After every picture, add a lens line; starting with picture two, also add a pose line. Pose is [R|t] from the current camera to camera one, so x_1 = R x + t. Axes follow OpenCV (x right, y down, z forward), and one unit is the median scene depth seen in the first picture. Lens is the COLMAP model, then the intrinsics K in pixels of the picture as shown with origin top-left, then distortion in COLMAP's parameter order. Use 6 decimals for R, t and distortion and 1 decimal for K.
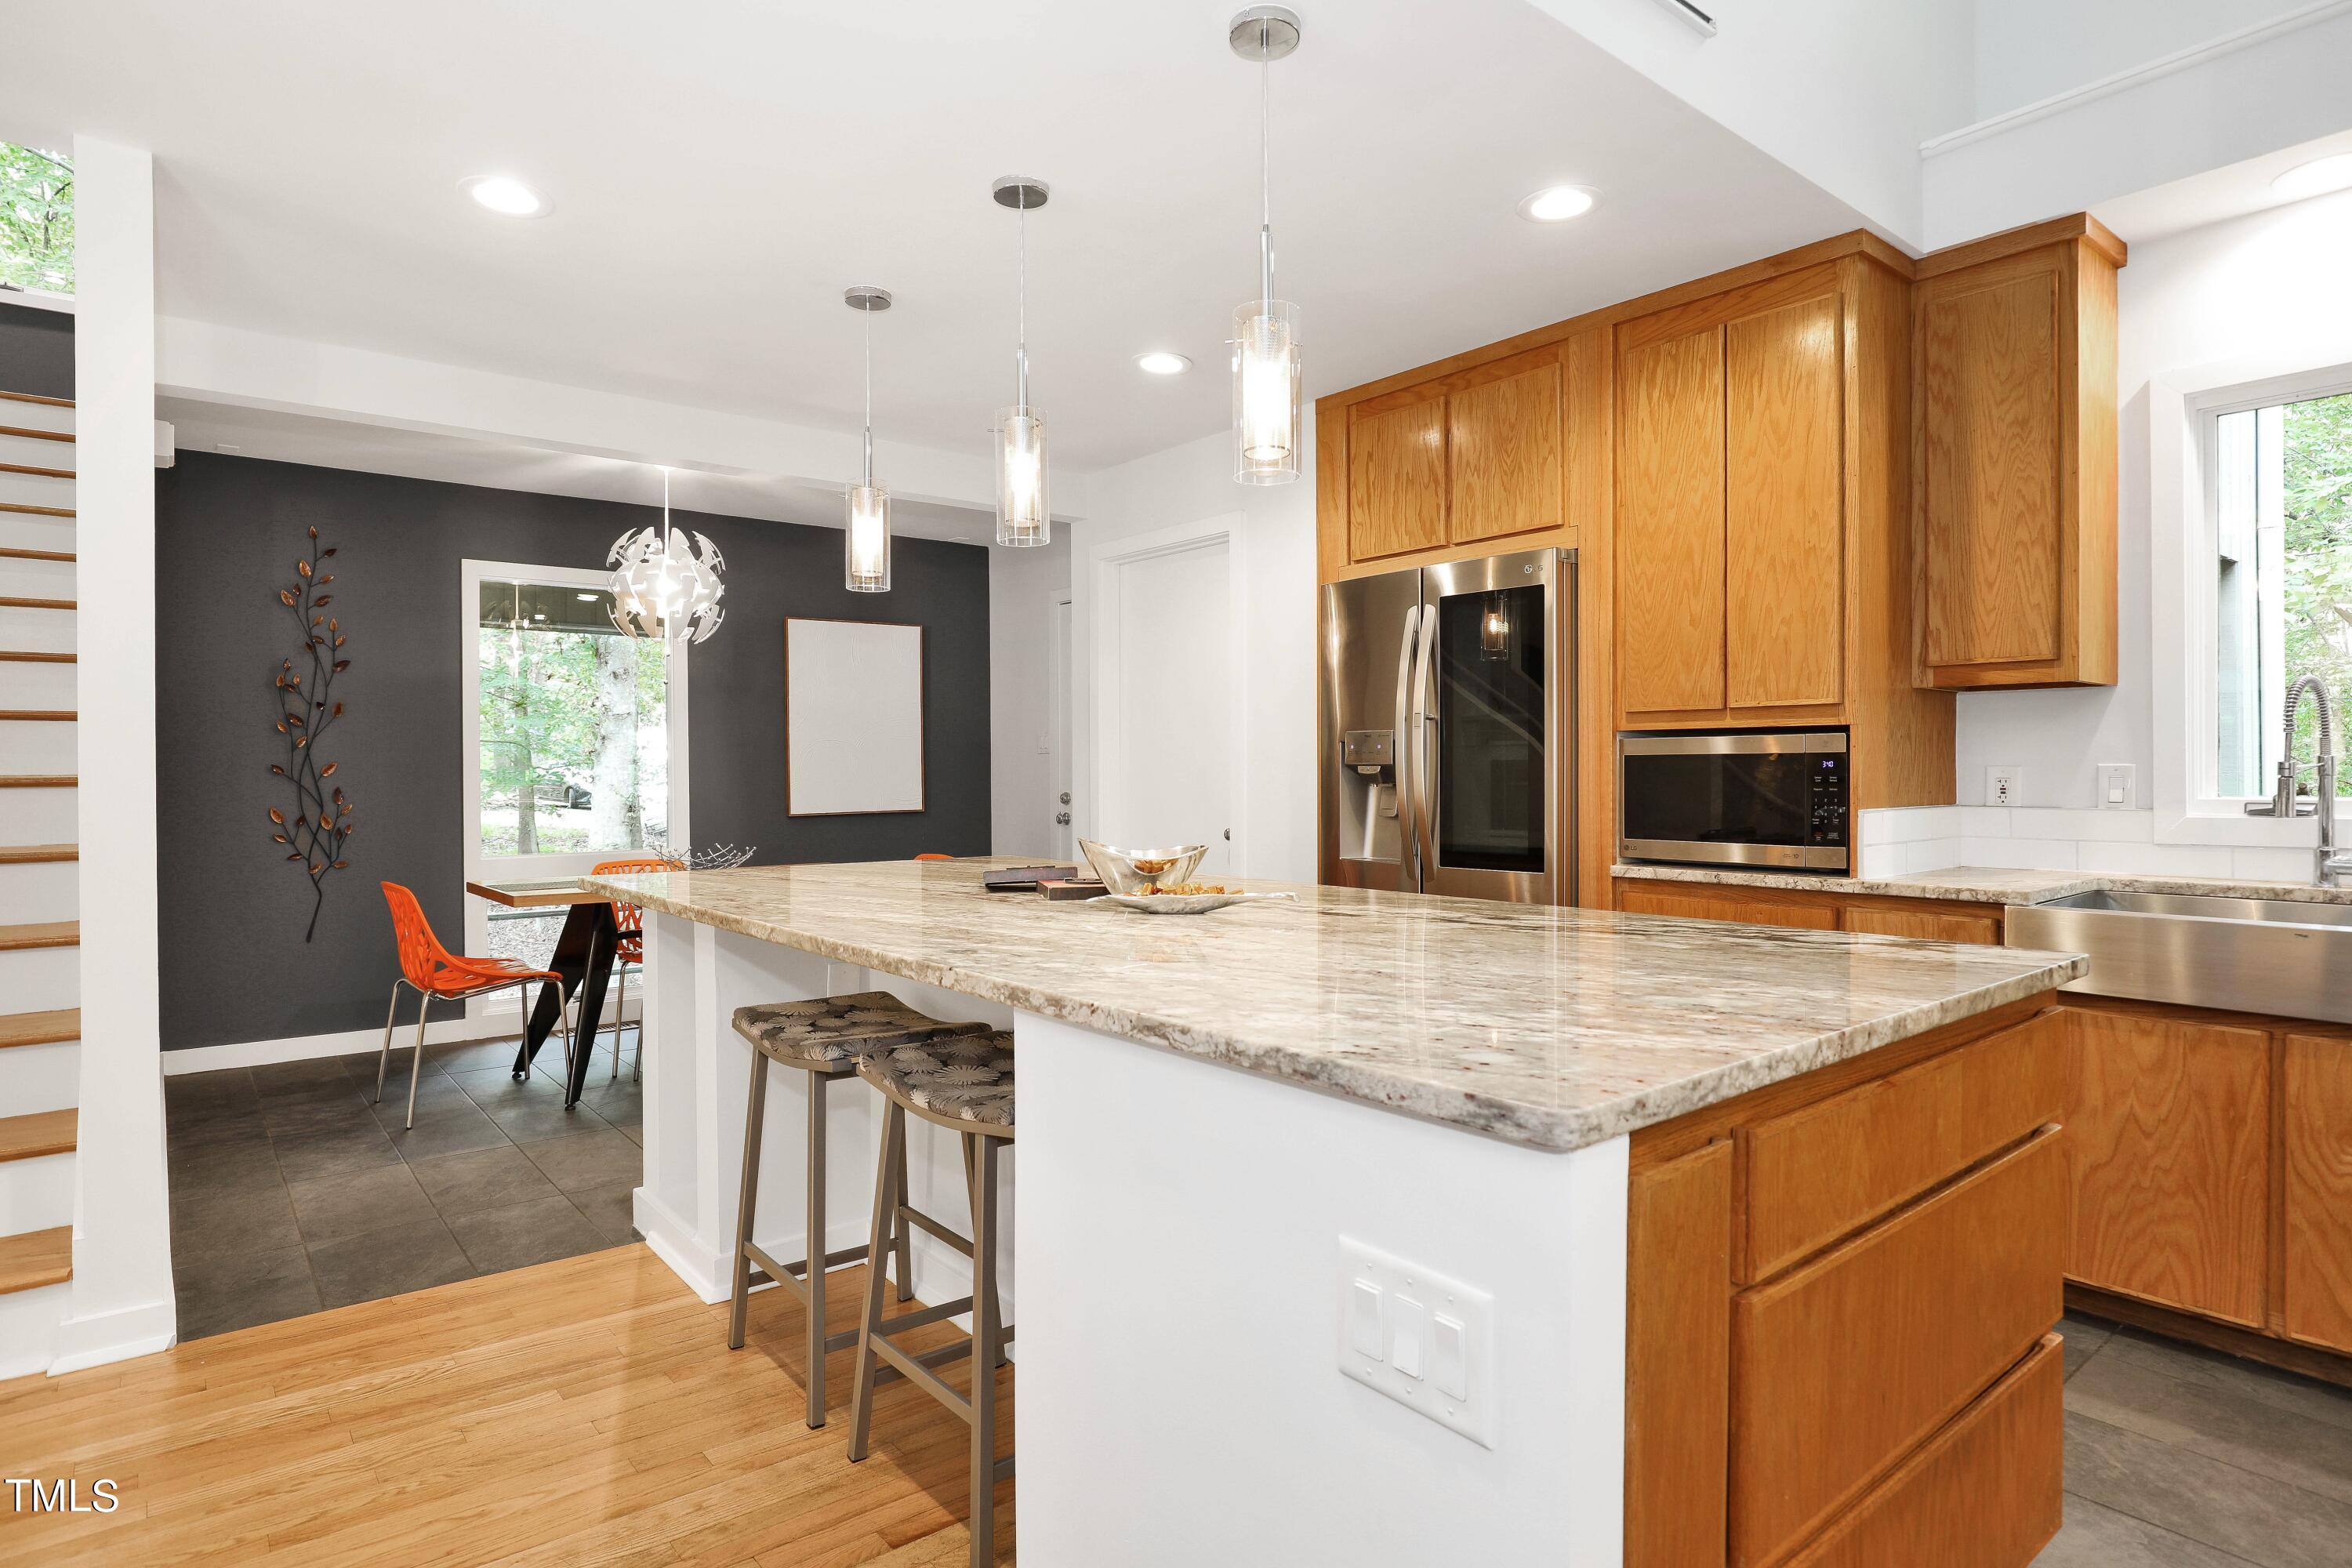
lens RADIAL K [[1271.3, 0, 1182.0], [0, 1271.3, 779.2], [0, 0, 1]] dist [-0.030070, 0.000463]
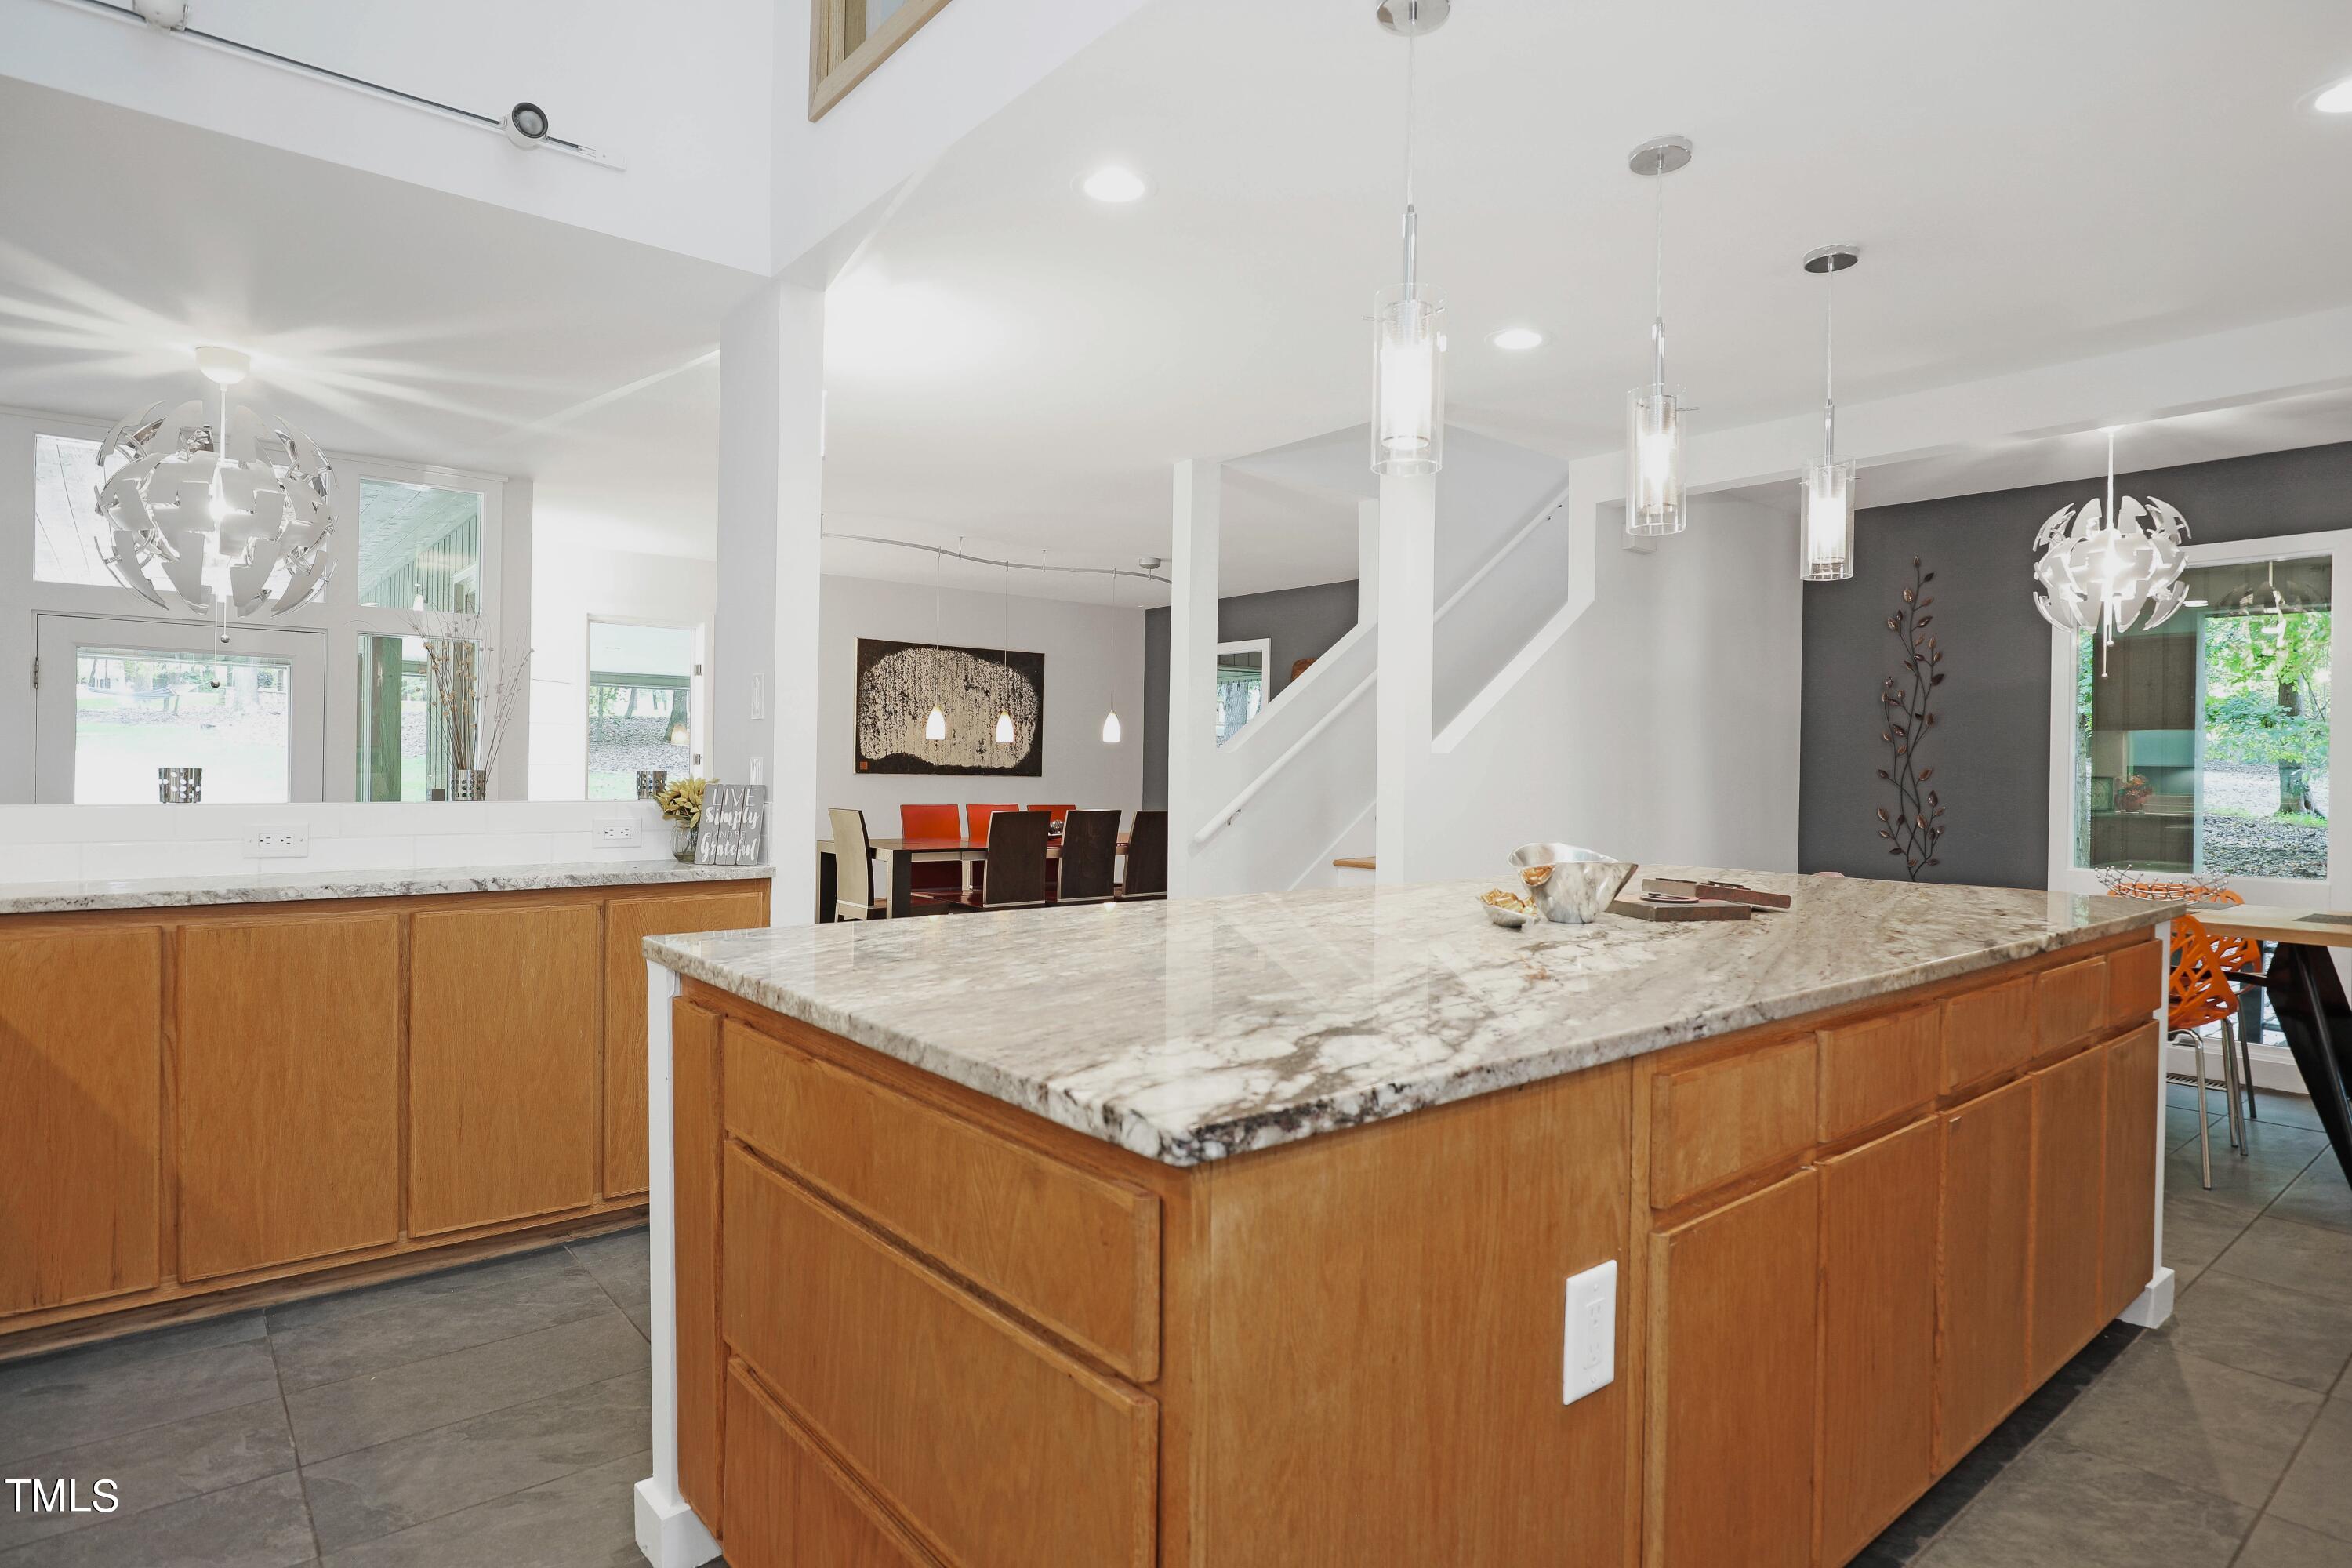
lens RADIAL K [[1271.3, 0, 1182.0], [0, 1271.3, 779.2], [0, 0, 1]] dist [-0.030070, 0.000463]
pose [[0.021850, 0.014065, -0.999662, 0.414972], [-0.022619, 0.999652, 0.013571, -0.003822], [0.999505, 0.022314, 0.022160, 0.328077]]
